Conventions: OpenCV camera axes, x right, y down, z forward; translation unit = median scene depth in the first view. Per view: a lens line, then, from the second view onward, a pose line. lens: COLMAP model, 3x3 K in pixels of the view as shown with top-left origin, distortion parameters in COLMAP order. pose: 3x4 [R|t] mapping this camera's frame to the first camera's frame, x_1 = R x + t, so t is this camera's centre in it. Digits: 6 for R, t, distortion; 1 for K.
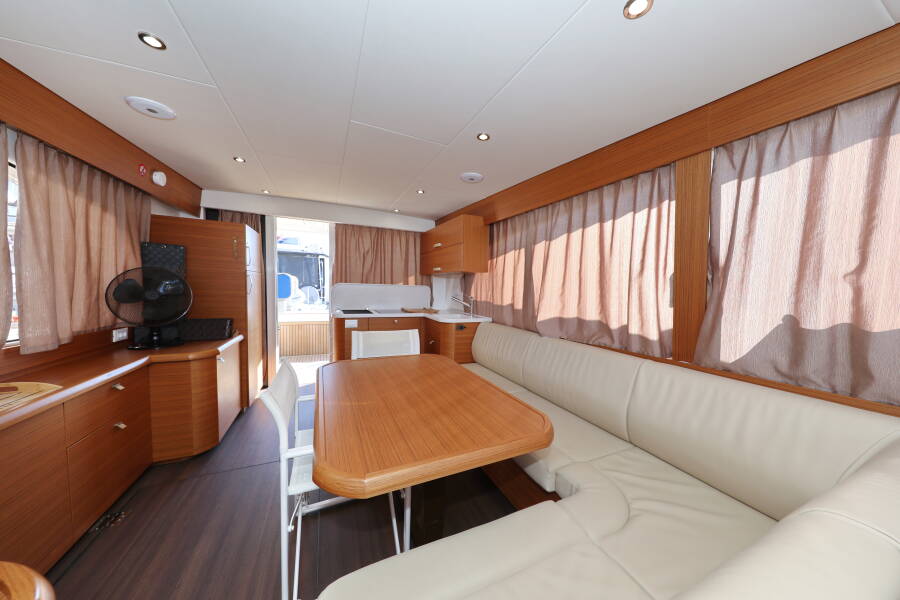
lens RADIAL K [[281.6, 0, 448.9], [0, 281.6, 298.7], [0, 0, 1]] dist [0.000922, 0.000030]
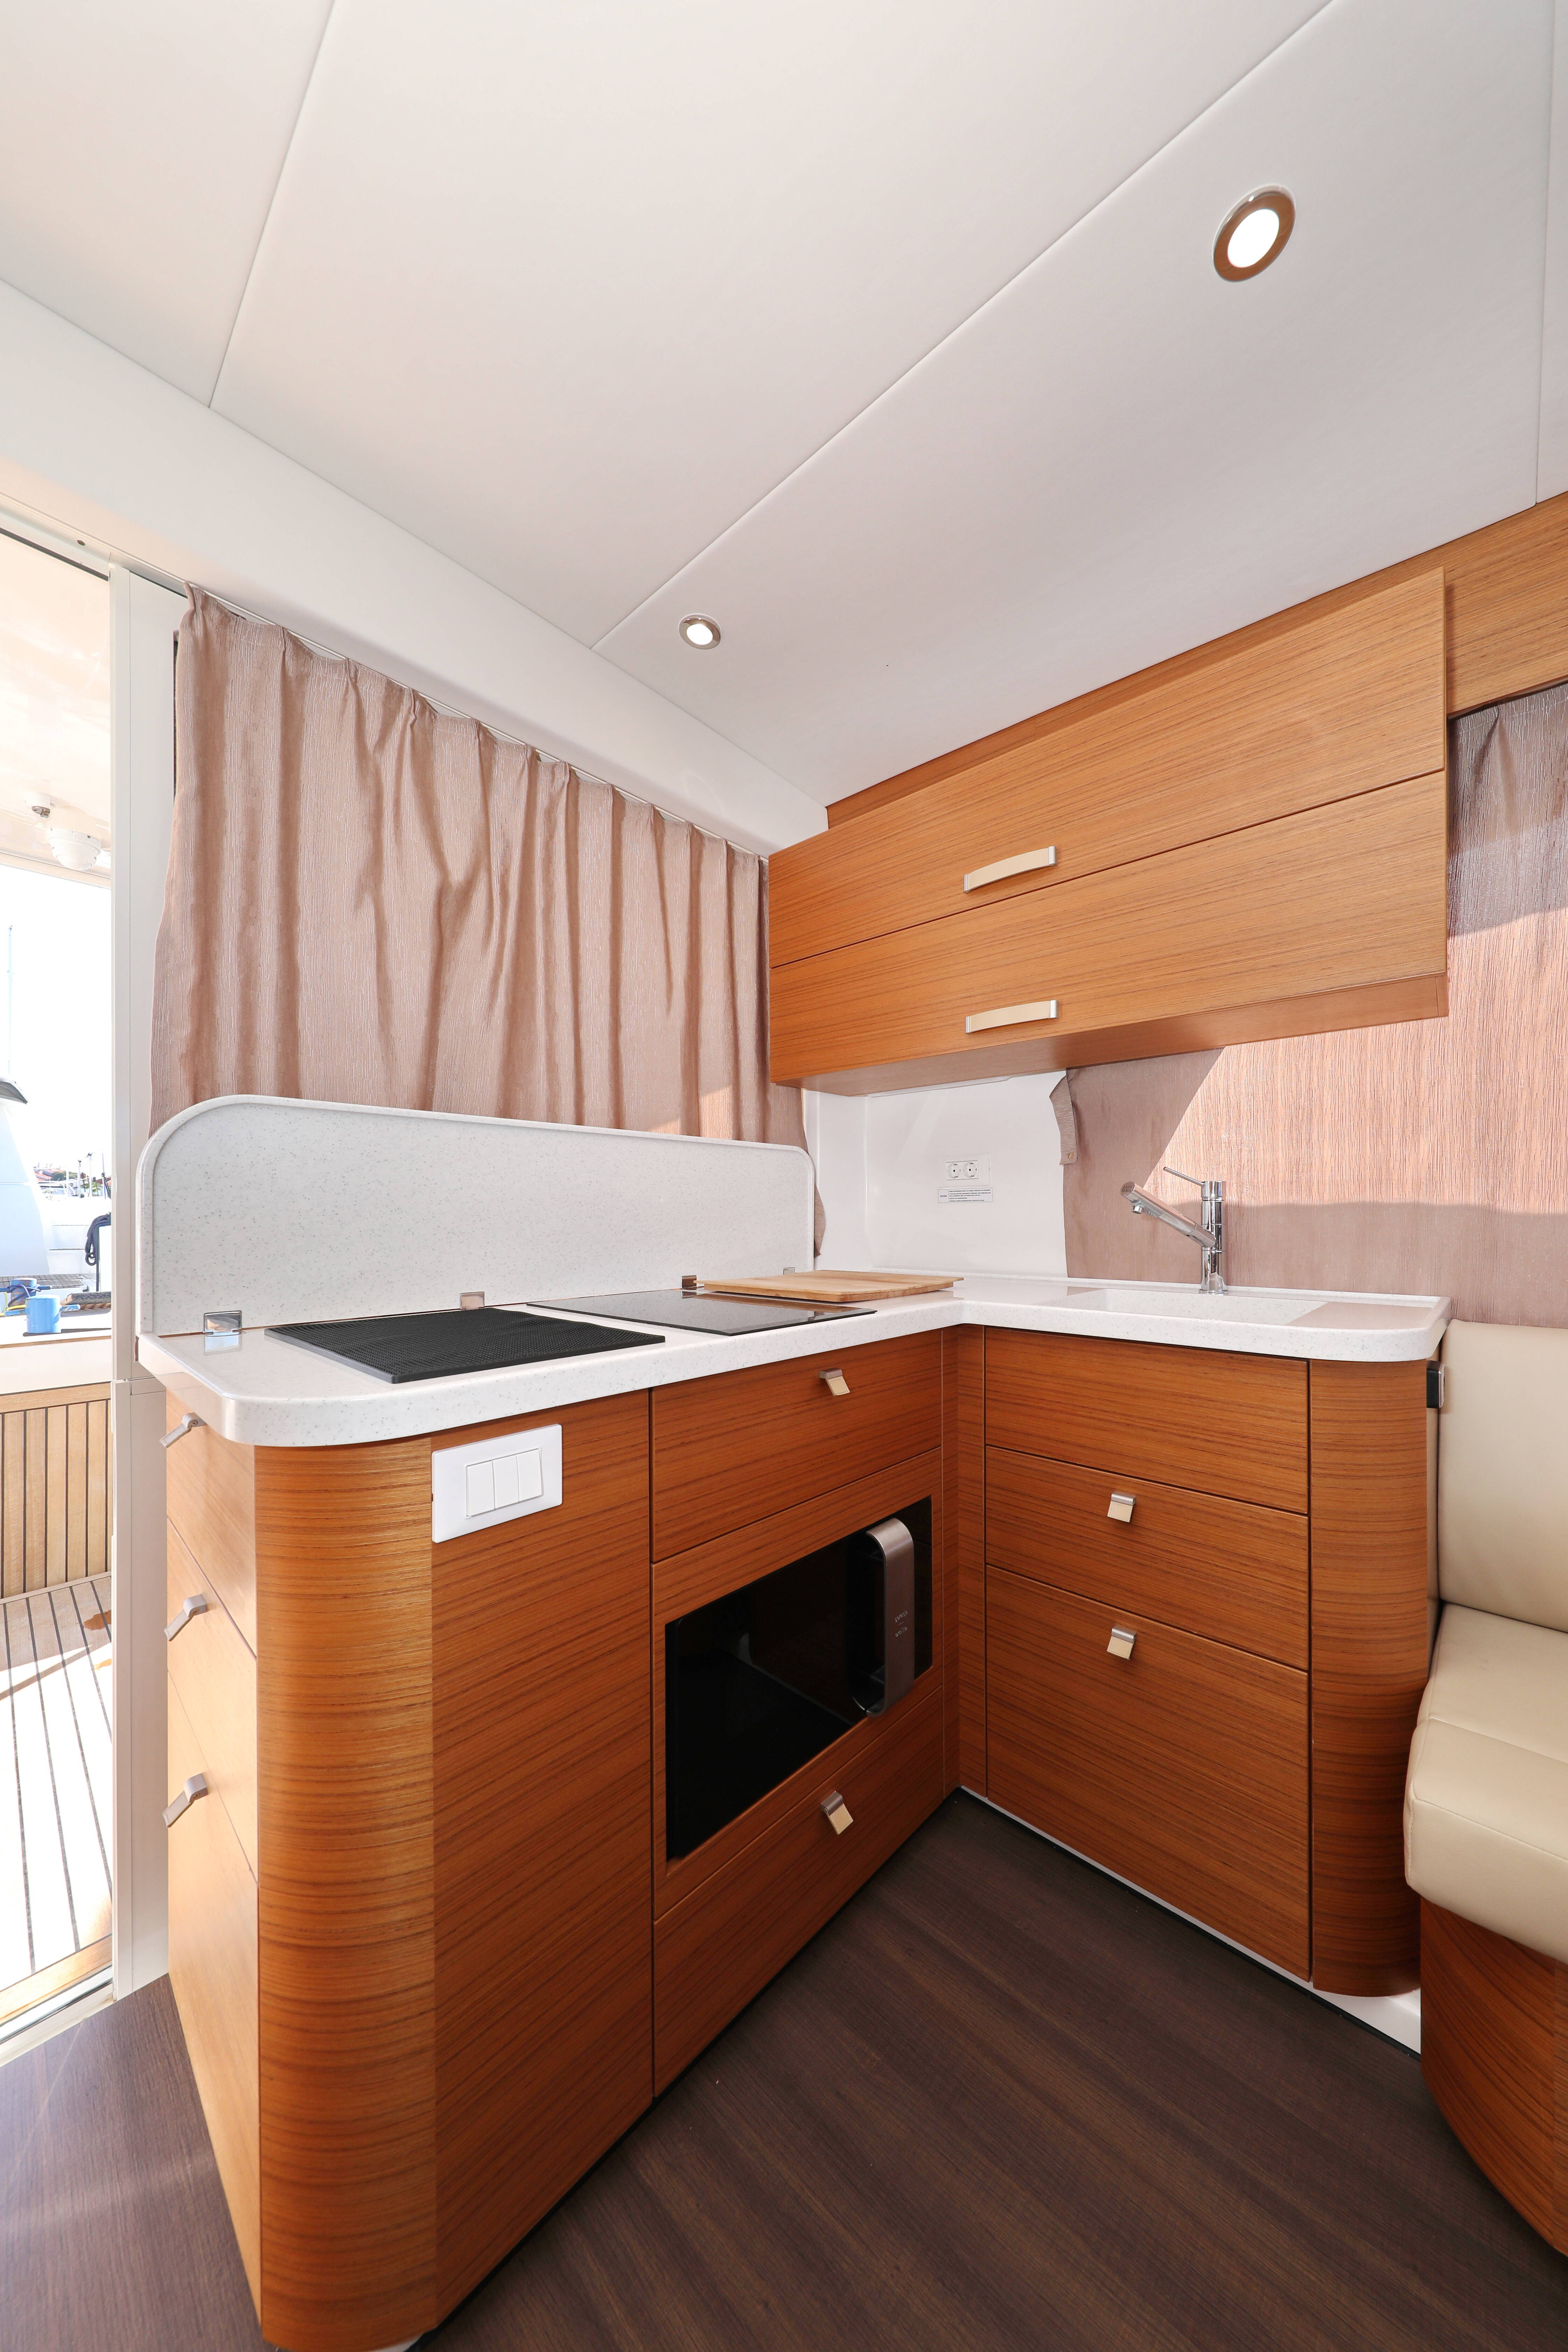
lens RADIAL K [[735.9, 0, 788.9], [0, 735.9, 1193.0], [0, 0, 1]] dist [0.000922, 0.000030]
pose [[0.911443, -0.020702, 0.410905, -0.283323], [0.047437, 0.997360, -0.054973, 0.010209], [-0.408682, 0.069597, 0.910019, 0.590991]]
